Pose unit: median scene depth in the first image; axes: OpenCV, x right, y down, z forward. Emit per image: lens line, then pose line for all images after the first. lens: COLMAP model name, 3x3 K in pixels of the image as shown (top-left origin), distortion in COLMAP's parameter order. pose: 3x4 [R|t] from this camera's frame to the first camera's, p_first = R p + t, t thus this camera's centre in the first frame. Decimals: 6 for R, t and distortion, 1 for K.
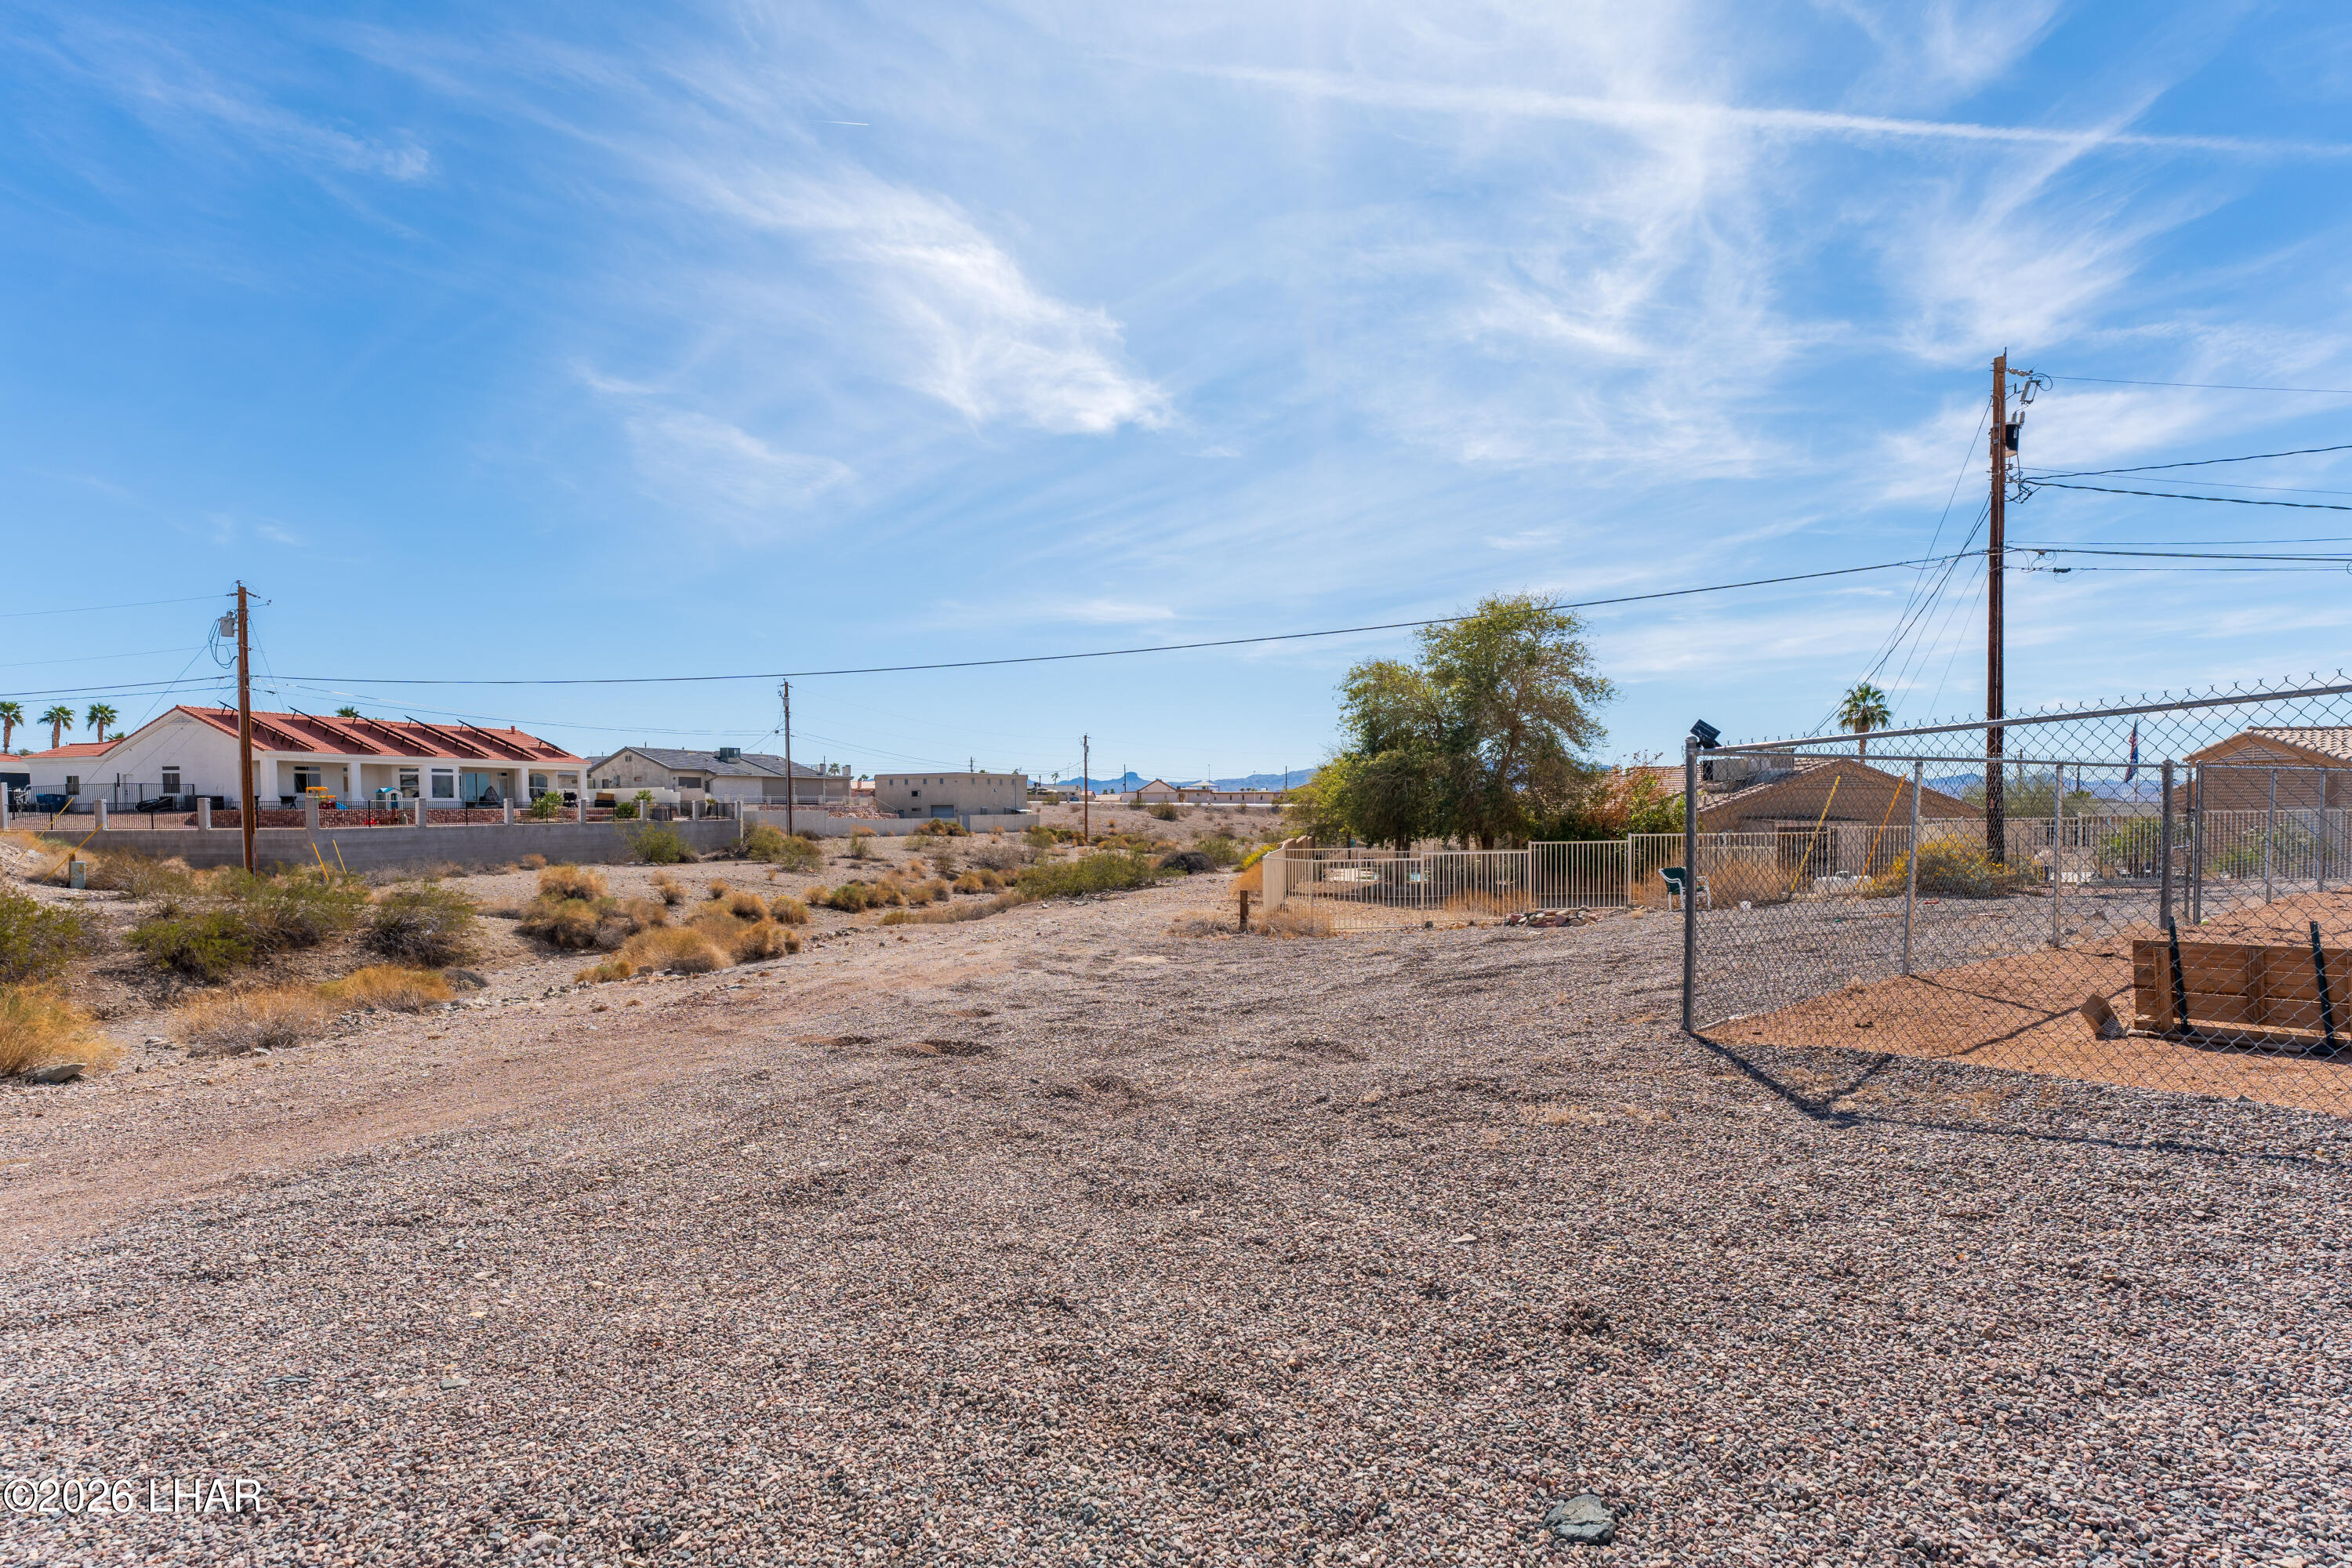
lens RADIAL K [[1091.7, 0, 1170.7], [0, 1091.7, 839.6], [0, 0, 1]] dist [0.000907, 0.000610]
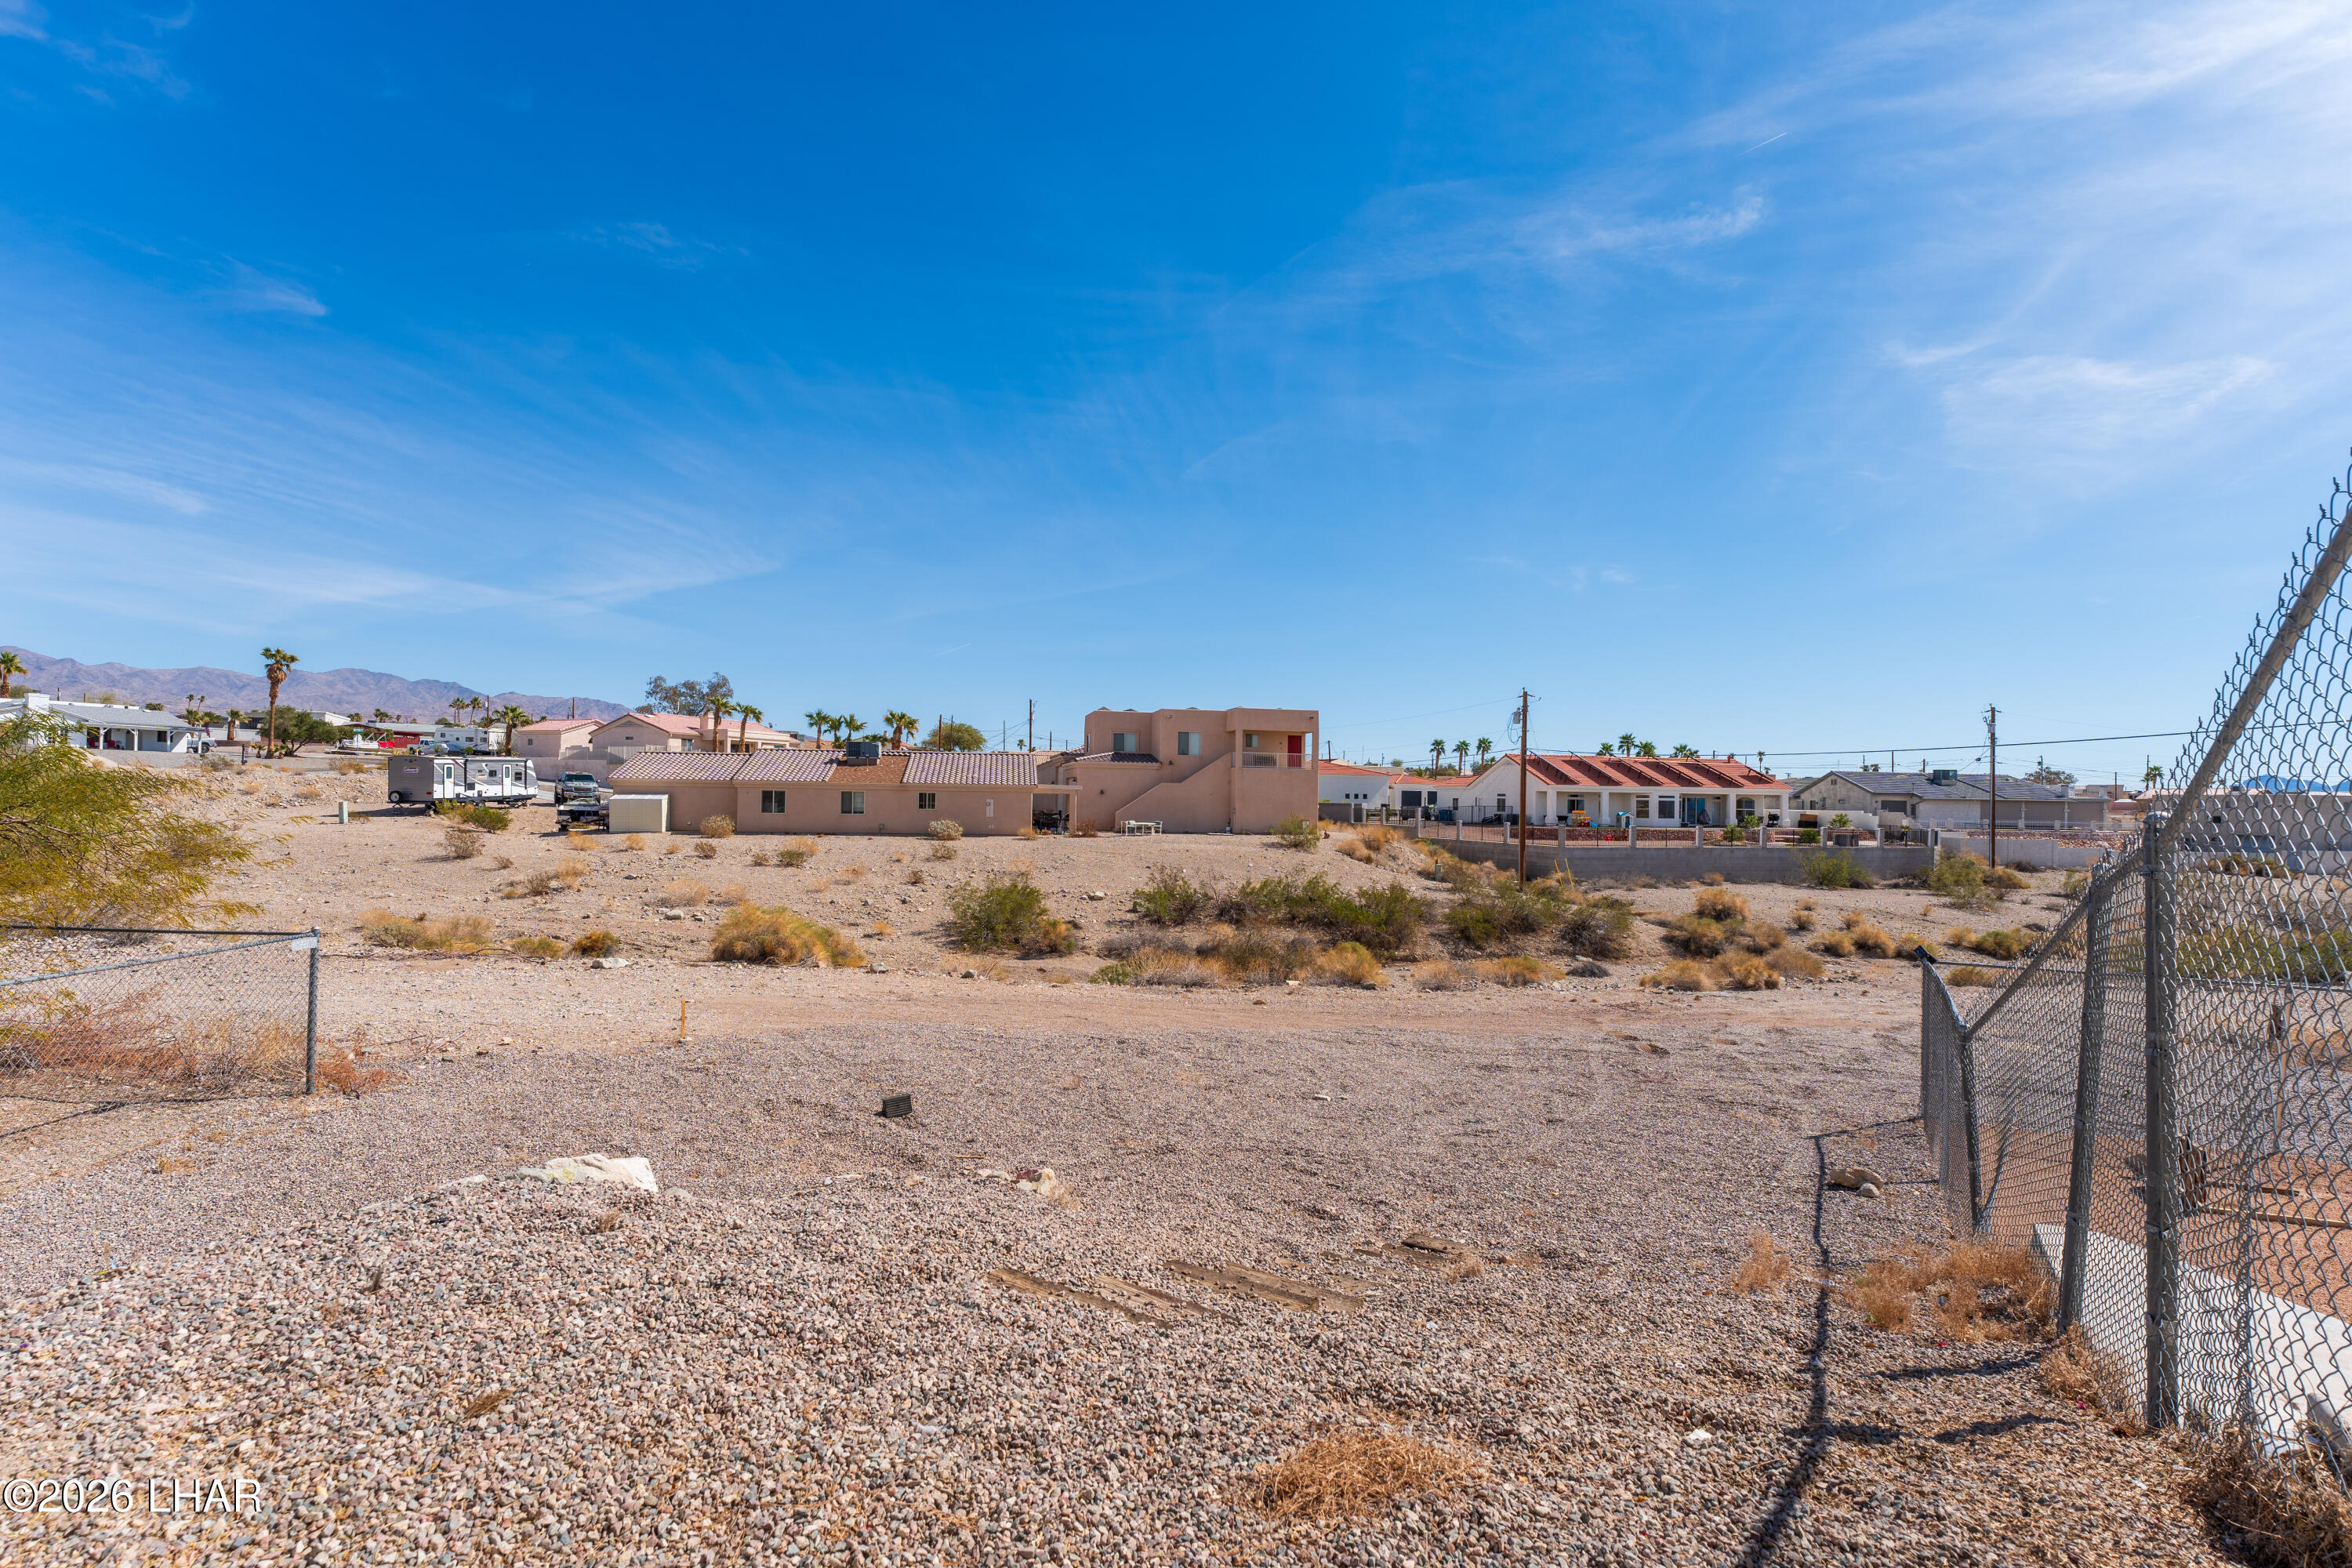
lens RADIAL K [[1059.8, 0, 1176.0], [0, 1059.8, 784.0], [0, 0, 1]] dist [0.000212, 0.000222]
pose [[0.483099, 0.004151, -0.875556, 0.152860], [-0.046421, 0.998704, -0.020878, -0.030131], [0.874334, 0.050730, 0.482666, -0.102675]]
